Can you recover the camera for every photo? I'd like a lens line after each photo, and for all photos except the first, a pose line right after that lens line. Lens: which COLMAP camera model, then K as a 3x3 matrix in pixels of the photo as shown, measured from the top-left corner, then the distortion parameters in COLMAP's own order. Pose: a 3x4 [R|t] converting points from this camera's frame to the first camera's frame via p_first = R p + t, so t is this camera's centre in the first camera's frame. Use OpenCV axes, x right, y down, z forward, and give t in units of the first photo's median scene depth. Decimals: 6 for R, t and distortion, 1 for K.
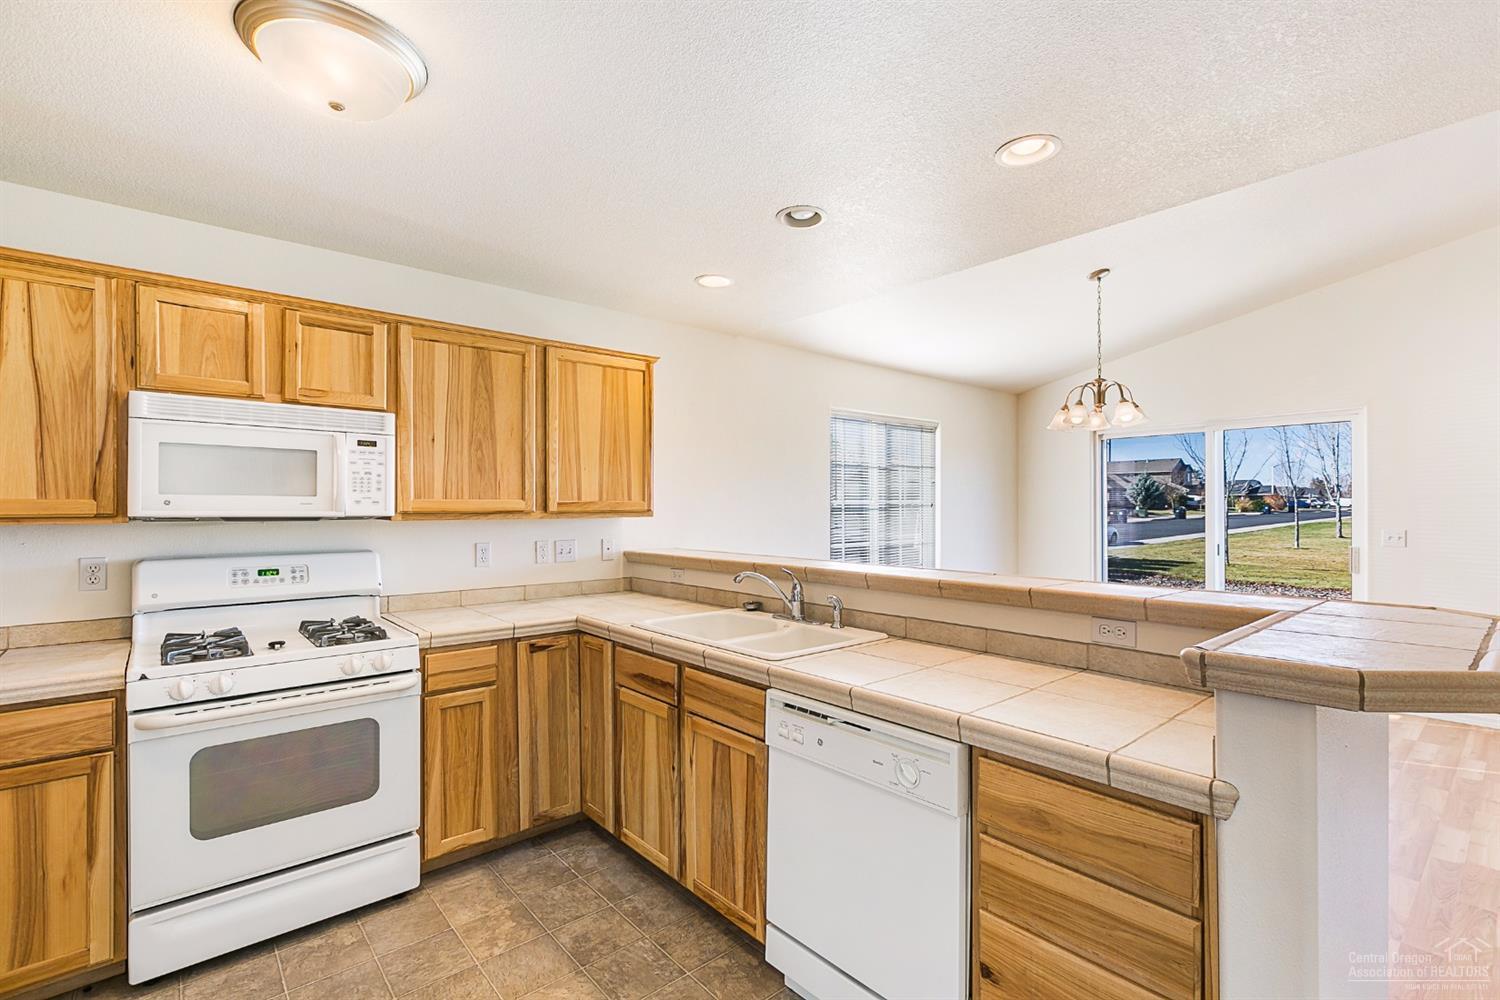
lens RADIAL K [[676.5, 0, 749.8], [0, 676.5, 505.2], [0, 0, 1]] dist [0.000956, -0.000338]
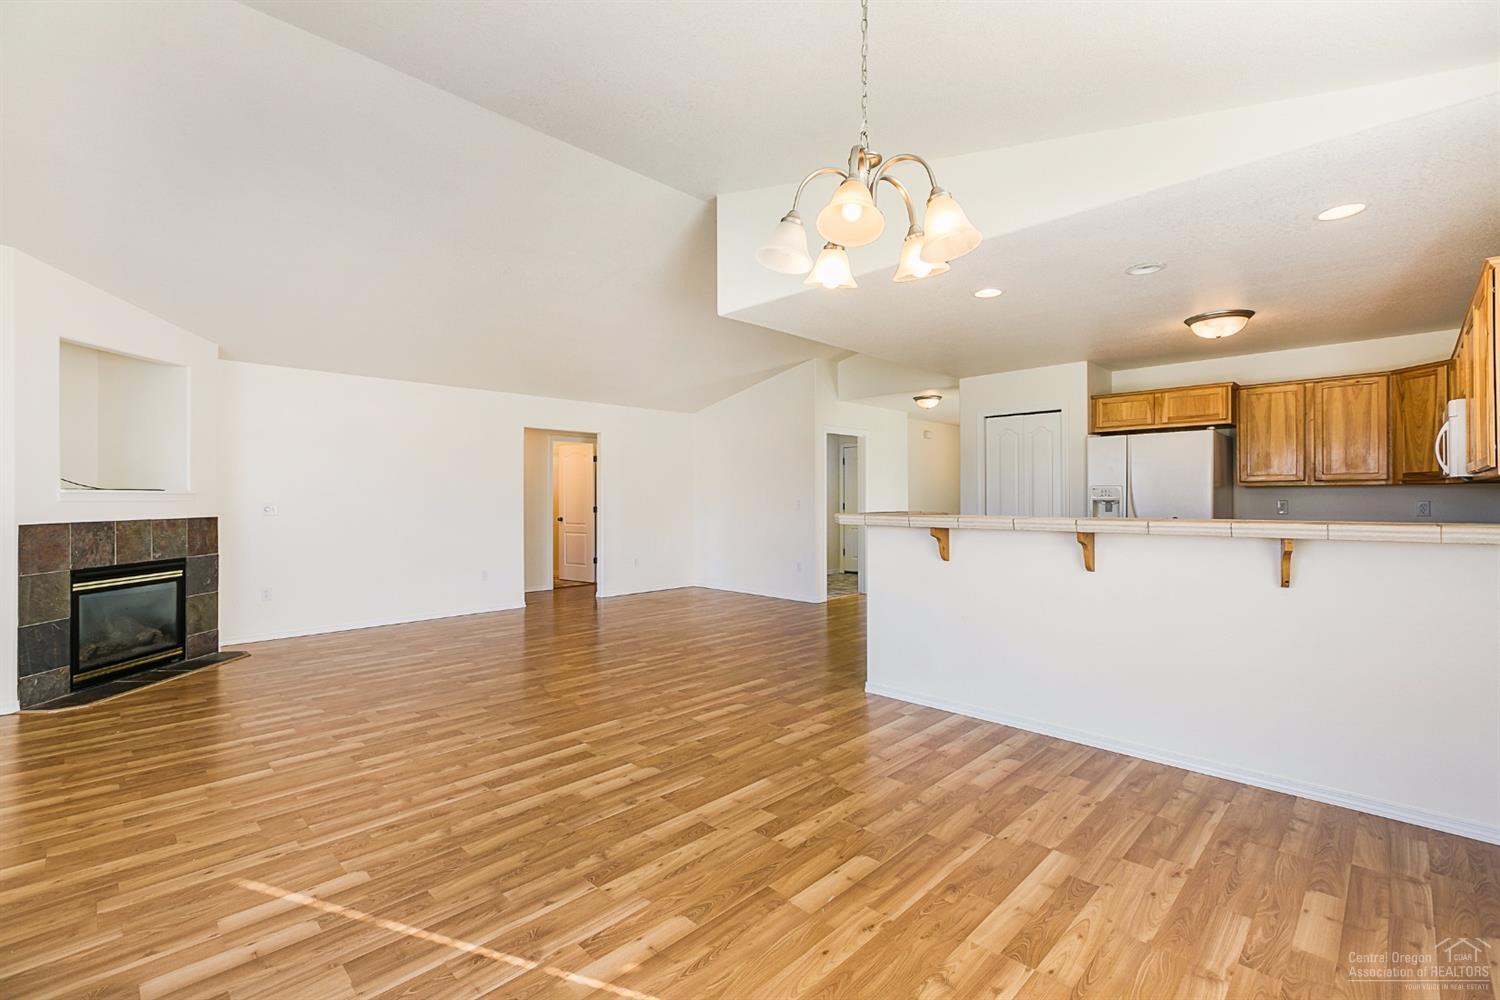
lens RADIAL K [[664.2, 0, 748.4], [0, 664.2, 498.8], [0, 0, 1]] dist [0.000261, -0.000264]
pose [[-0.996496, 0.005893, -0.083437, 1.026936], [0.005931, 0.999982, -0.000210, 0.057011], [0.083434, -0.000704, -0.996513, 2.313763]]
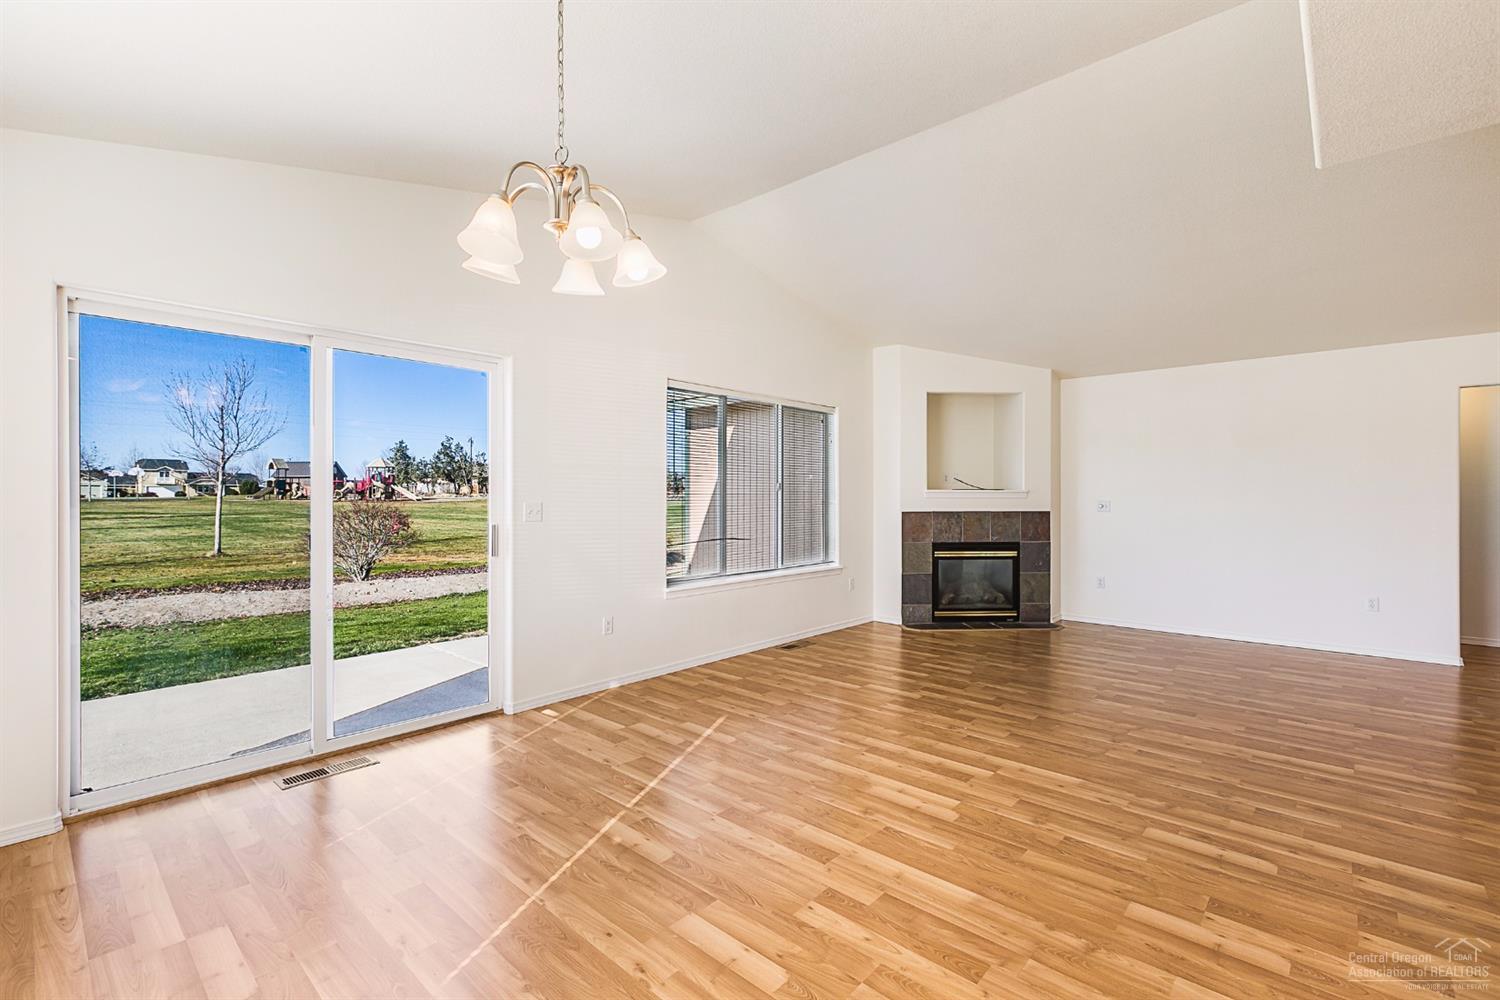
lens RADIAL K [[664.2, 0, 748.4], [0, 664.2, 498.8], [0, 0, 1]] dist [0.000261, -0.000264]
pose [[-0.126763, -0.000701, 0.991933, 0.102552], [-0.002035, 0.999998, 0.000446, 0.056537], [-0.991931, -0.001962, -0.126764, 1.525127]]
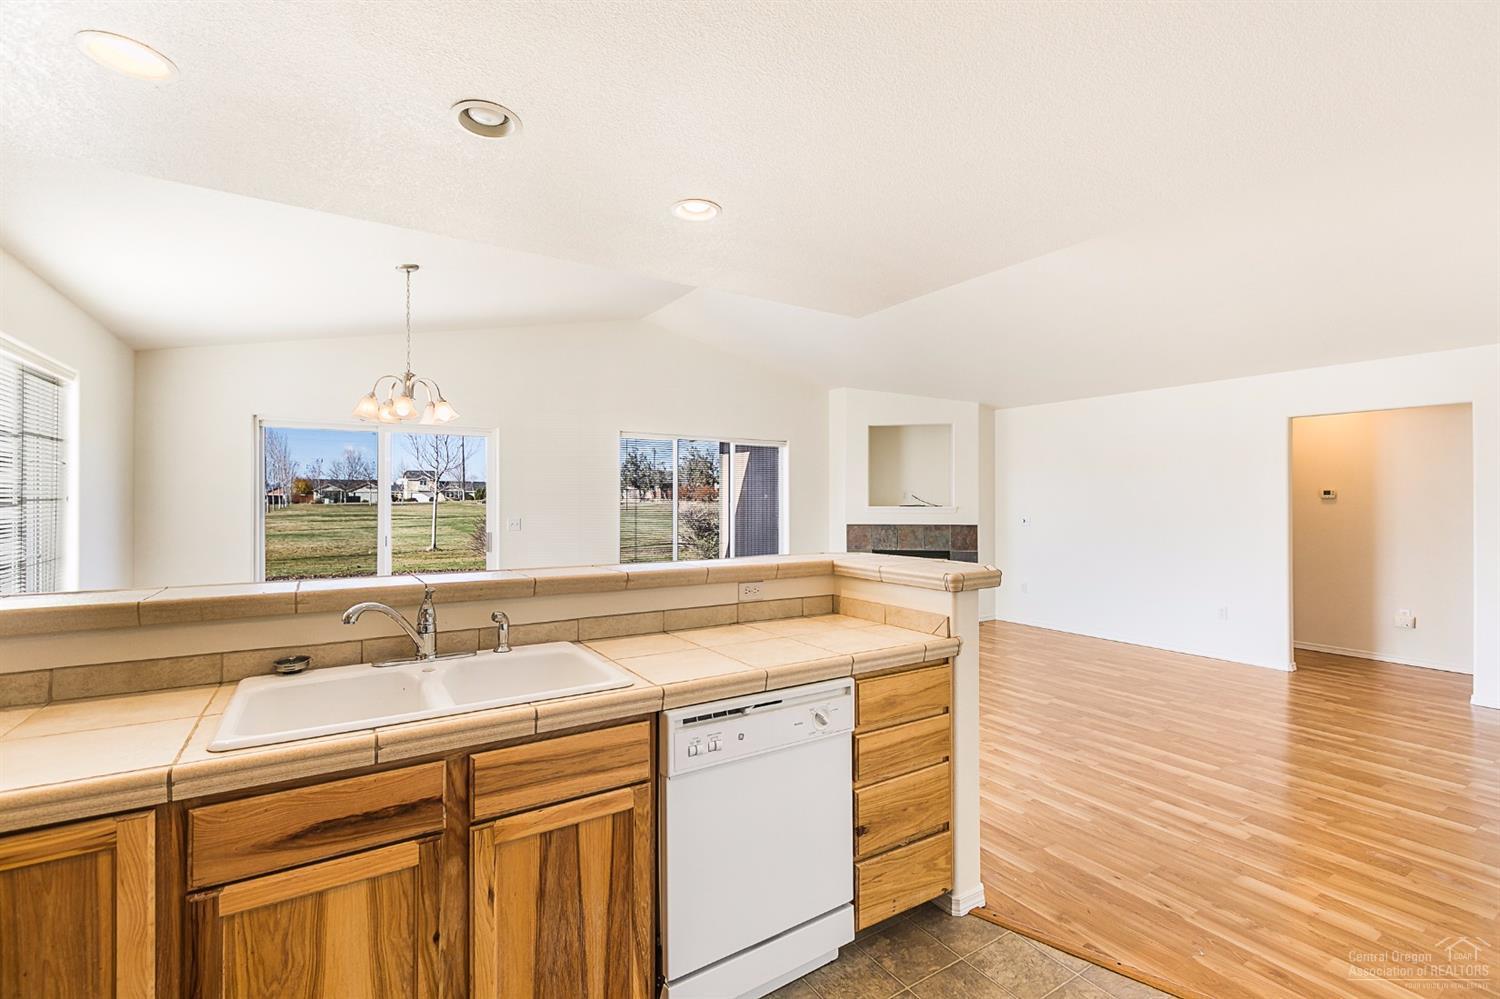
lens RADIAL K [[664.2, 0, 748.4], [0, 664.2, 498.3], [0, 0, 1]] dist [0.000261, -0.000264]
pose [[0.142867, 0.006012, 0.989724, -0.617265], [-0.002498, 0.999981, -0.005714, 0.002372], [-0.989739, -0.001656, 0.142879, 0.603451]]
